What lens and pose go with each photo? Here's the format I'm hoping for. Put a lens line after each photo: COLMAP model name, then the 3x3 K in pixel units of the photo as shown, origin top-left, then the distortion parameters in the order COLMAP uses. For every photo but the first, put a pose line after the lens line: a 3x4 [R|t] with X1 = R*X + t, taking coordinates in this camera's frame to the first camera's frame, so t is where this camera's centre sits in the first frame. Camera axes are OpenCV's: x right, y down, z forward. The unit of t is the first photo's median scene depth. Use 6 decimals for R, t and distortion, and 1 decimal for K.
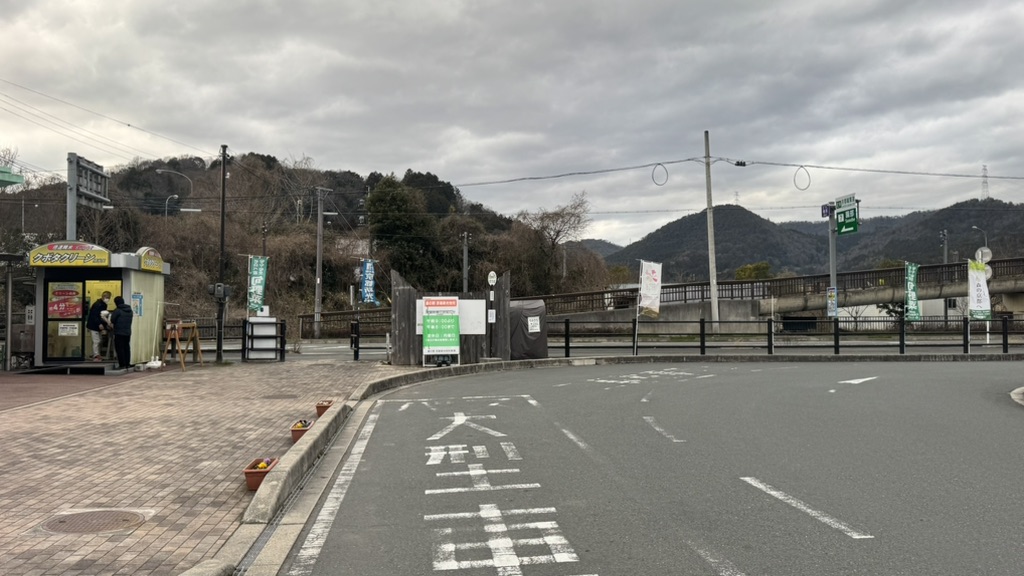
lens RADIAL K [[774.1, 0, 512.0], [0, 774.1, 288.0], [0, 0, 1]] dist [0.001180, -0.093675]
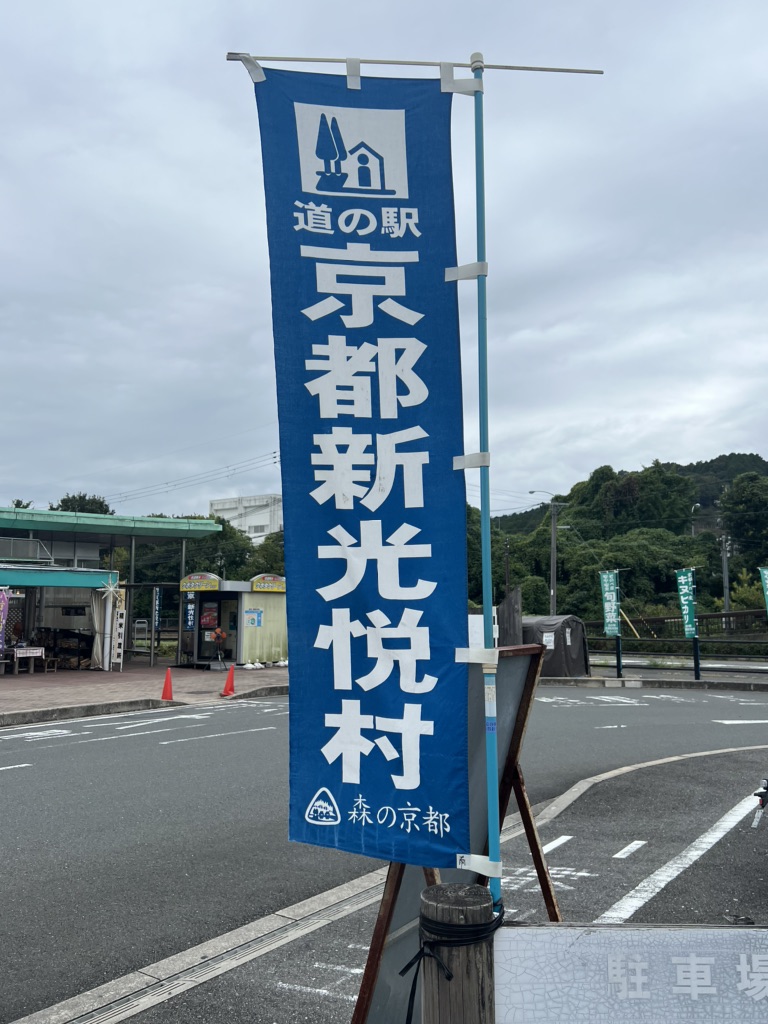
lens RADIAL K [[843.3, 0, 384.0], [0, 843.3, 512.0], [0, 0, 1]] dist [0.023587, -0.001362]
pose [[0.744372, -0.081375, -0.662789, 0.667945], [0.009347, 0.993720, -0.111508, 0.003706], [0.667700, 0.076808, 0.740457, 0.063584]]
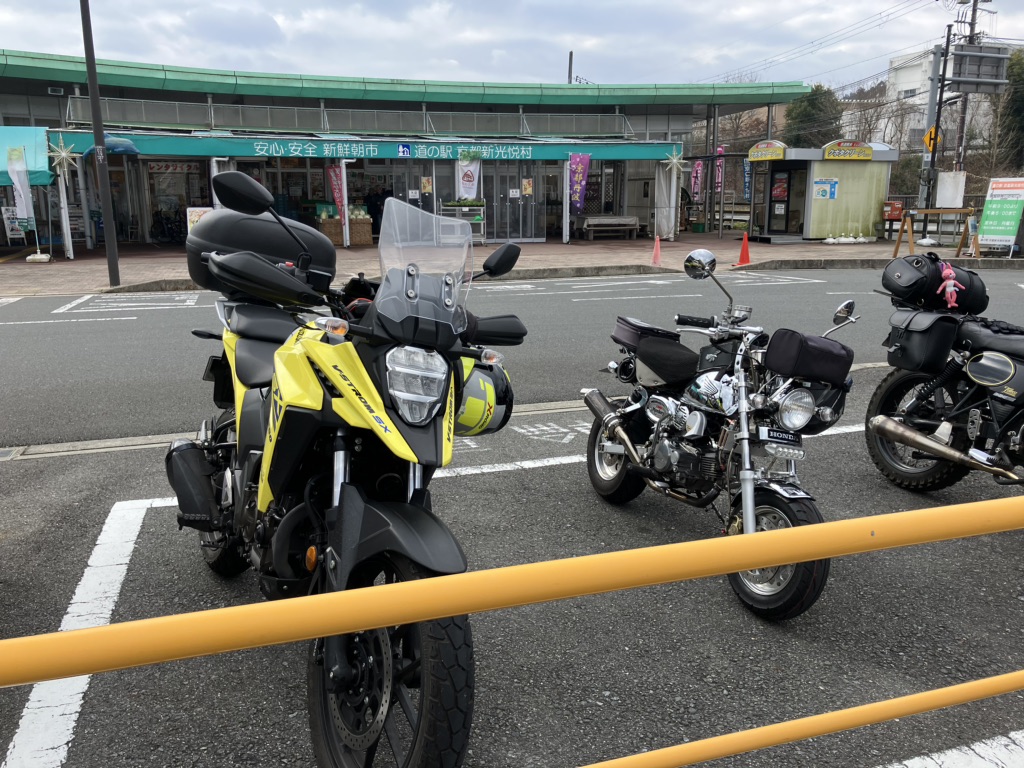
lens RADIAL K [[843.3, 0, 511.4], [0, 843.3, 367.0], [0, 0, 1]] dist [0.023587, -0.001362]
pose [[0.188178, 0.197631, -0.962045, 0.778900], [0.015273, 0.978837, 0.204068, 0.015328], [0.982016, -0.053095, 0.181177, 0.260340]]
